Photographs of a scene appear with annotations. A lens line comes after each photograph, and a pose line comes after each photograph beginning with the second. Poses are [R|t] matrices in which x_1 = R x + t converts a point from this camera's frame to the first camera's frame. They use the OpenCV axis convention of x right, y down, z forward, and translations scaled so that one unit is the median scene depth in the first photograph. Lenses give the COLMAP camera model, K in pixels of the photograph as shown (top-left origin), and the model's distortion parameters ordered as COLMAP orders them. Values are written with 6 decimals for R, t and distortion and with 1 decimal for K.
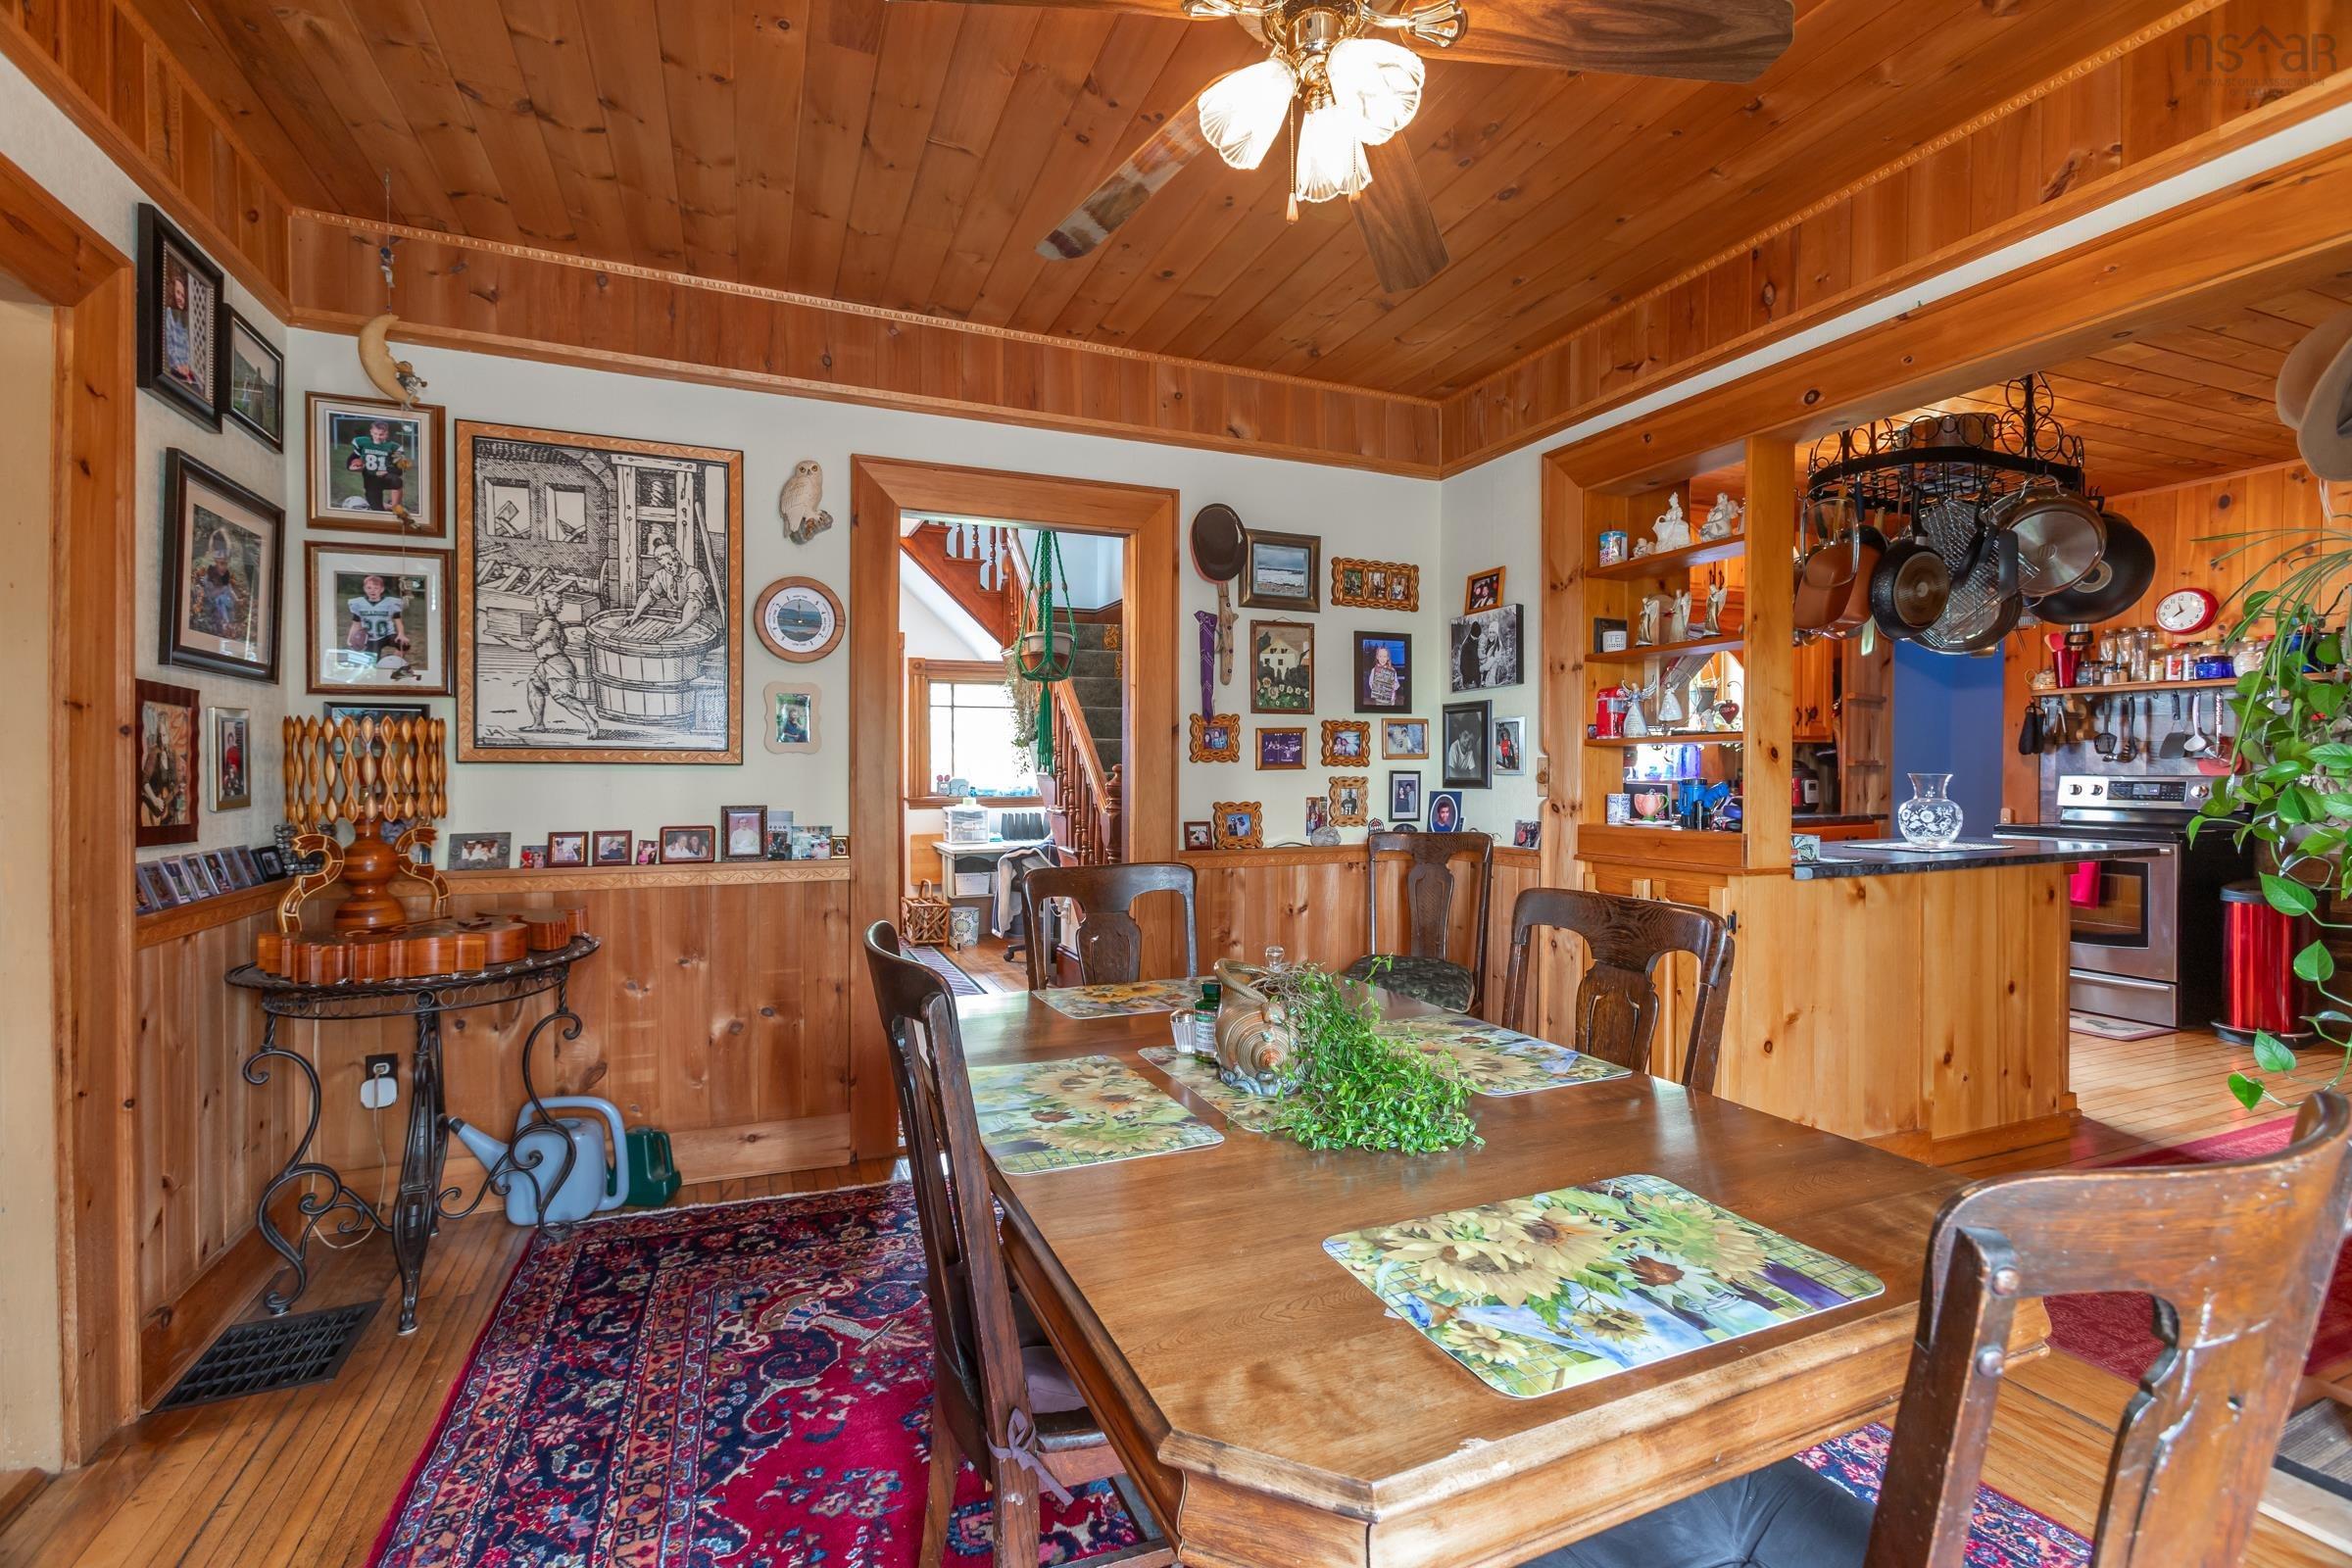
lens RADIAL K [[1050.5, 0, 1163.5], [0, 1050.5, 781.3], [0, 0, 1]] dist [-0.015886, 0.011890]
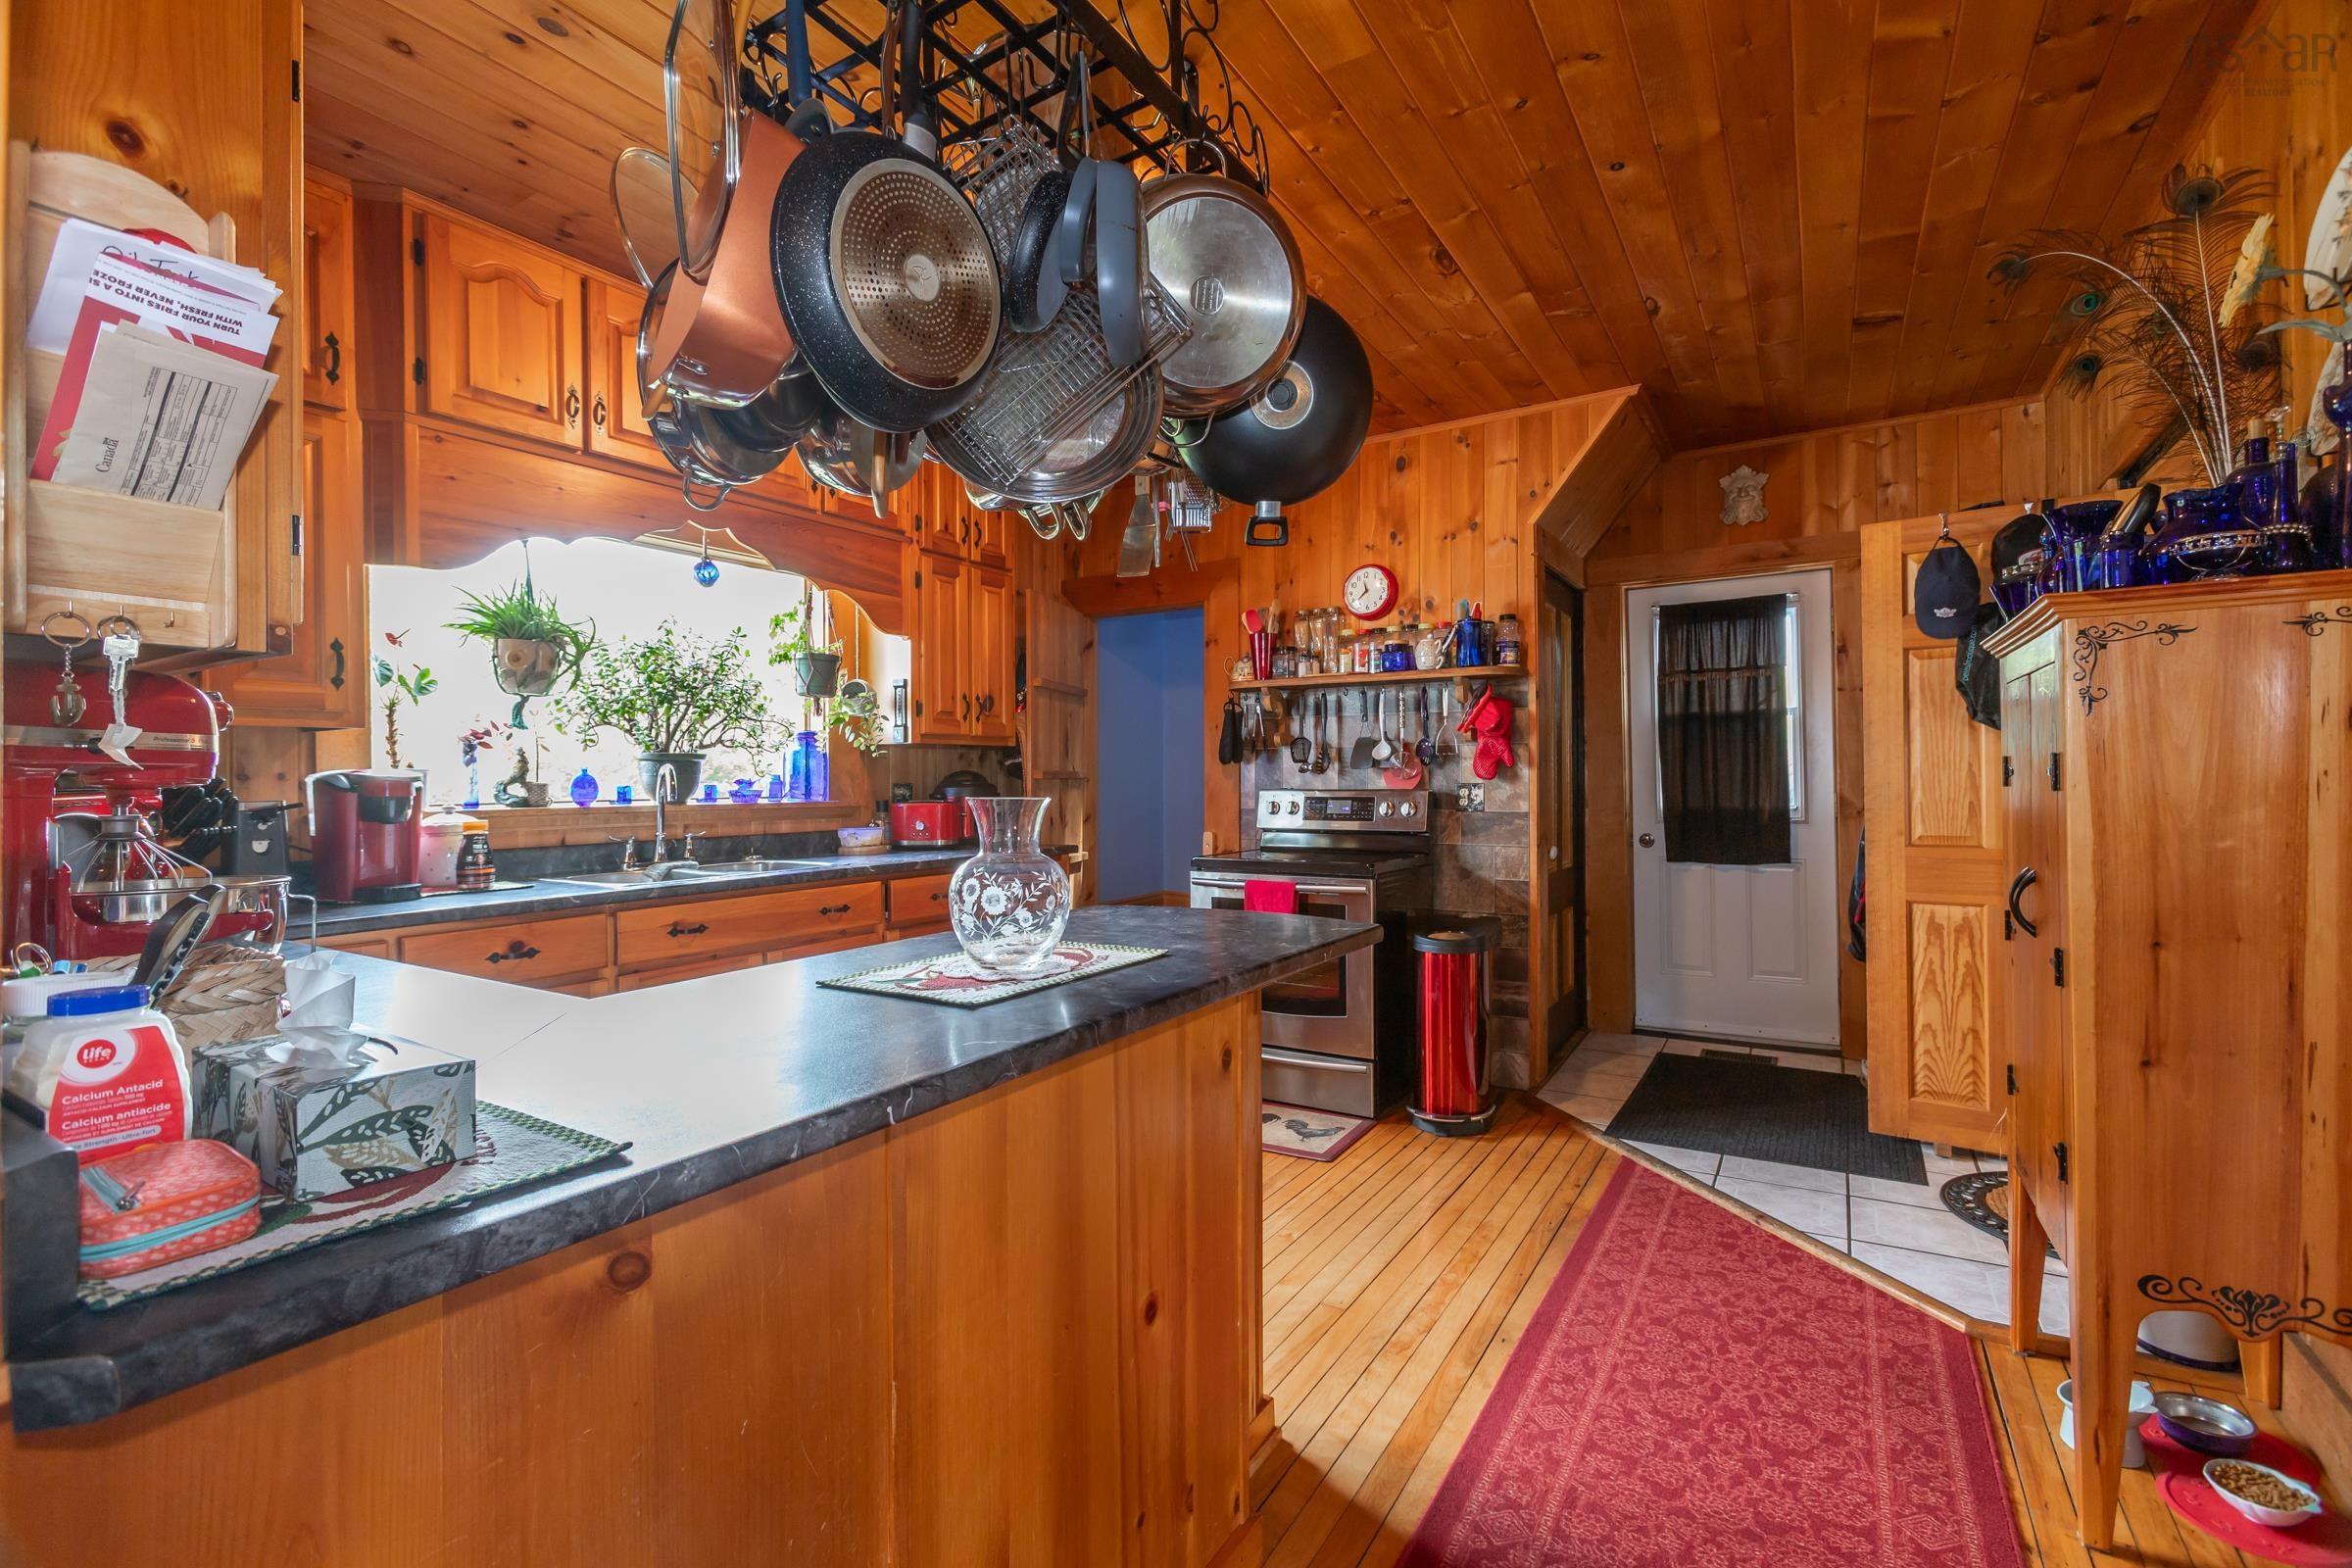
lens RADIAL K [[1050.5, 0, 1190.3], [0, 1050.5, 781.9], [0, 0, 1]] dist [-0.015886, 0.011890]
pose [[0.806338, -0.003377, 0.591446, 0.380782], [0.011231, 0.999891, -0.009604, -0.005382], [-0.591349, 0.014387, 0.806288, 0.428683]]
